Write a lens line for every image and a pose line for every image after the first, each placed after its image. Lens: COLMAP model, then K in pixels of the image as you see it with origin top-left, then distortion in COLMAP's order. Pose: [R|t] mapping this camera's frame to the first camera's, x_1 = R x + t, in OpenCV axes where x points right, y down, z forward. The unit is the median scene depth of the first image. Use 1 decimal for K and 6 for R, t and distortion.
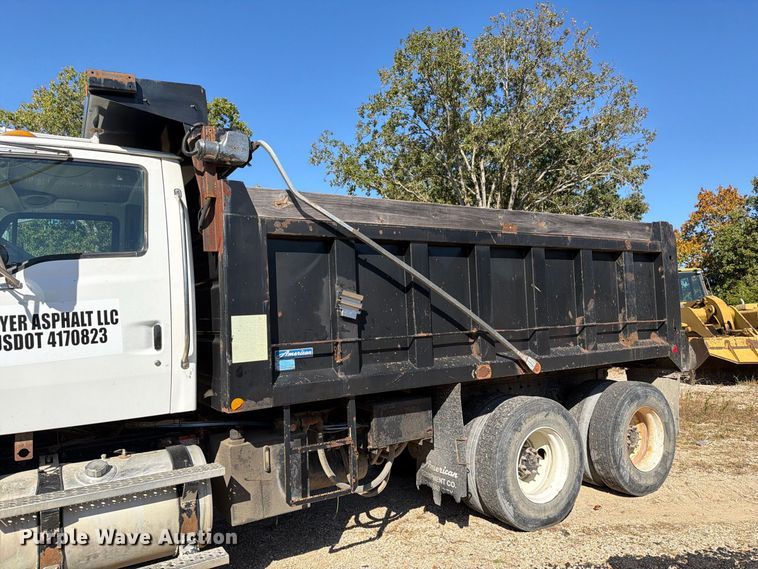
lens RADIAL K [[540.5, 0, 378.2], [0, 540.5, 289.0], [0, 0, 1]] dist [0.048906, -0.057115]
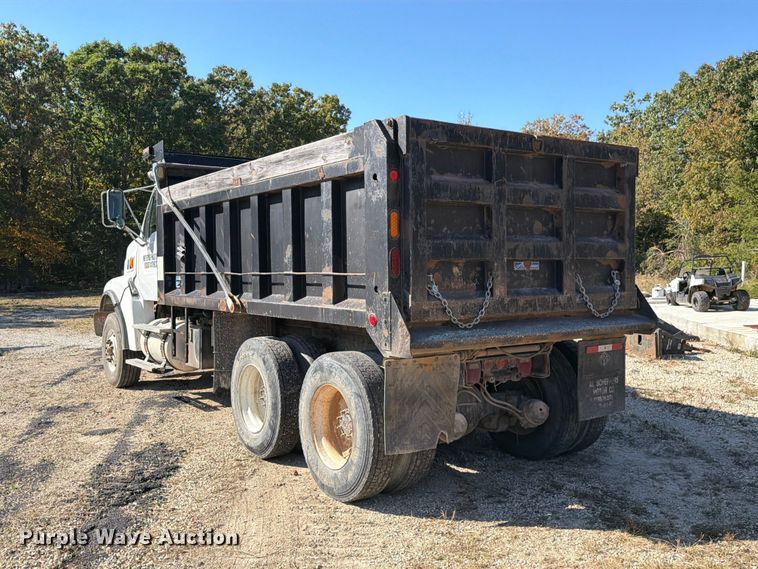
lens RADIAL K [[713.8, 0, 376.9], [0, 713.8, 276.9], [0, 0, 1]] dist [0.040032, 0.000000]
pose [[0.060703, 0.060447, -0.996324, 2.250813], [0.061755, 0.996025, 0.064192, 0.007884], [0.996244, -0.065425, 0.056728, 1.541397]]
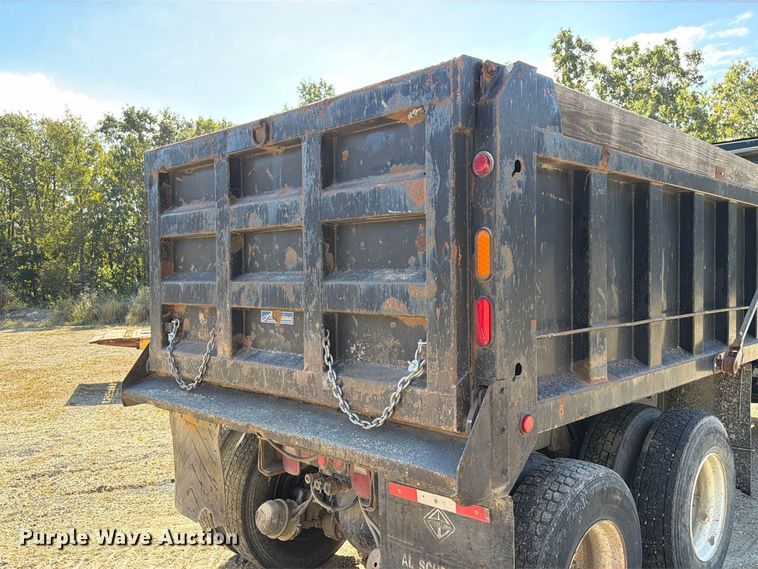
lens RADIAL K [[647.4, 0, 374.3], [0, 647.4, 279.4], [0, 0, 1]] dist [0.089585, -0.110165]
pose [[-0.967438, 0.058521, -0.246249, 0.821304], [0.068446, 0.997144, -0.031932, 0.088109], [0.243677, -0.047747, -0.968680, 2.889187]]
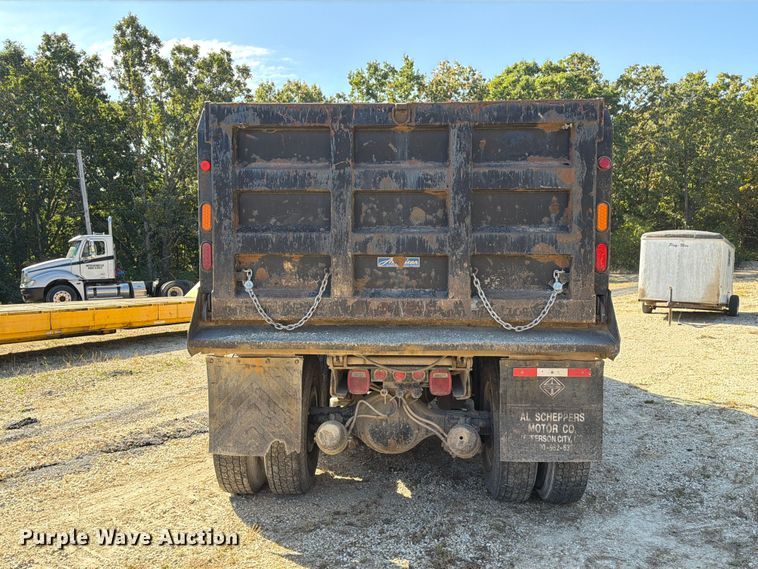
lens RADIAL K [[647.4, 0, 374.0], [0, 647.4, 278.1], [0, 0, 1]] dist [0.089585, -0.110165]
pose [[-0.549905, 0.065080, -0.832688, 1.733931], [0.069028, 0.997090, 0.032343, 0.090840], [0.832370, -0.039693, -0.552798, 2.563076]]
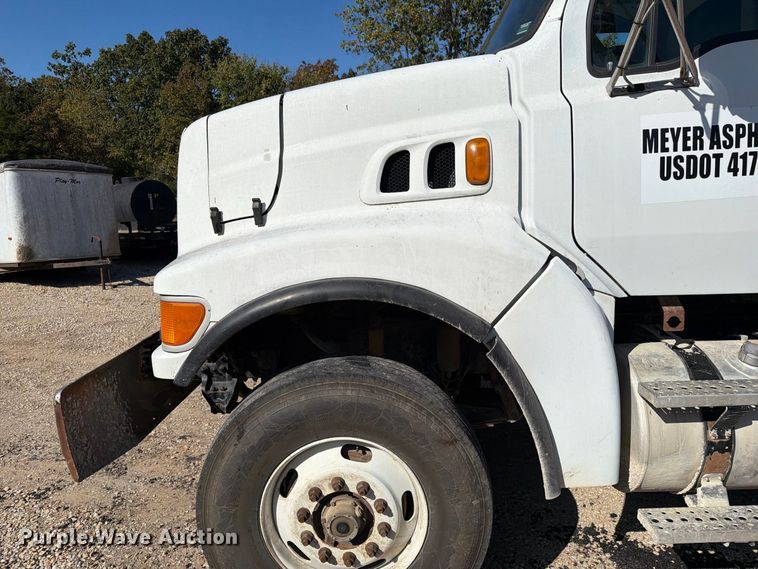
lens RADIAL K [[540.5, 0, 396.7], [0, 540.5, 289.4], [0, 0, 1]] dist [0.048906, -0.057115]
pose [[0.842250, 0.112568, -0.527203, -0.482621], [0.019059, 0.971127, 0.237802, 0.061940], [0.538750, -0.210337, 0.815786, 0.168926]]
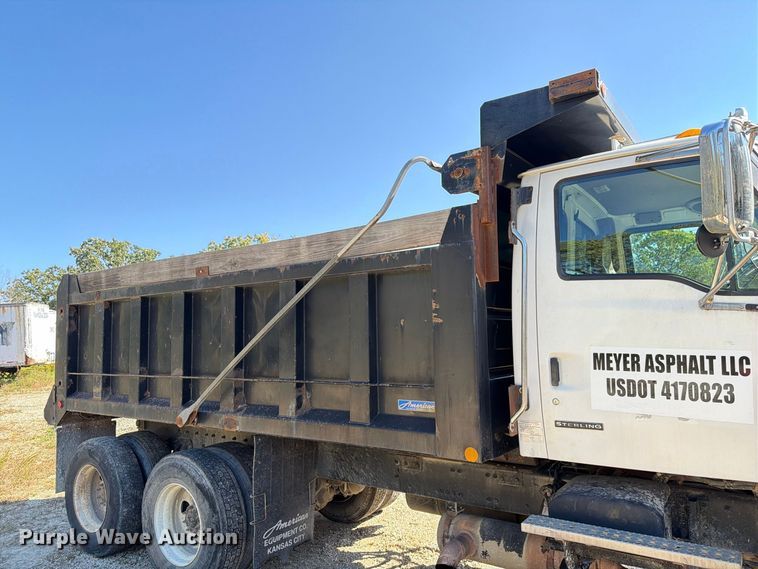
lens RADIAL K [[540.5, 0, 376.5], [0, 540.5, 282.1], [0, 0, 1]] dist [0.048906, -0.057115]
pose [[-0.391782, 0.144709, 0.908607, -1.363387], [-0.011873, 0.986676, -0.162262, 0.128328], [-0.919982, -0.074359, -0.384844, 2.033587]]
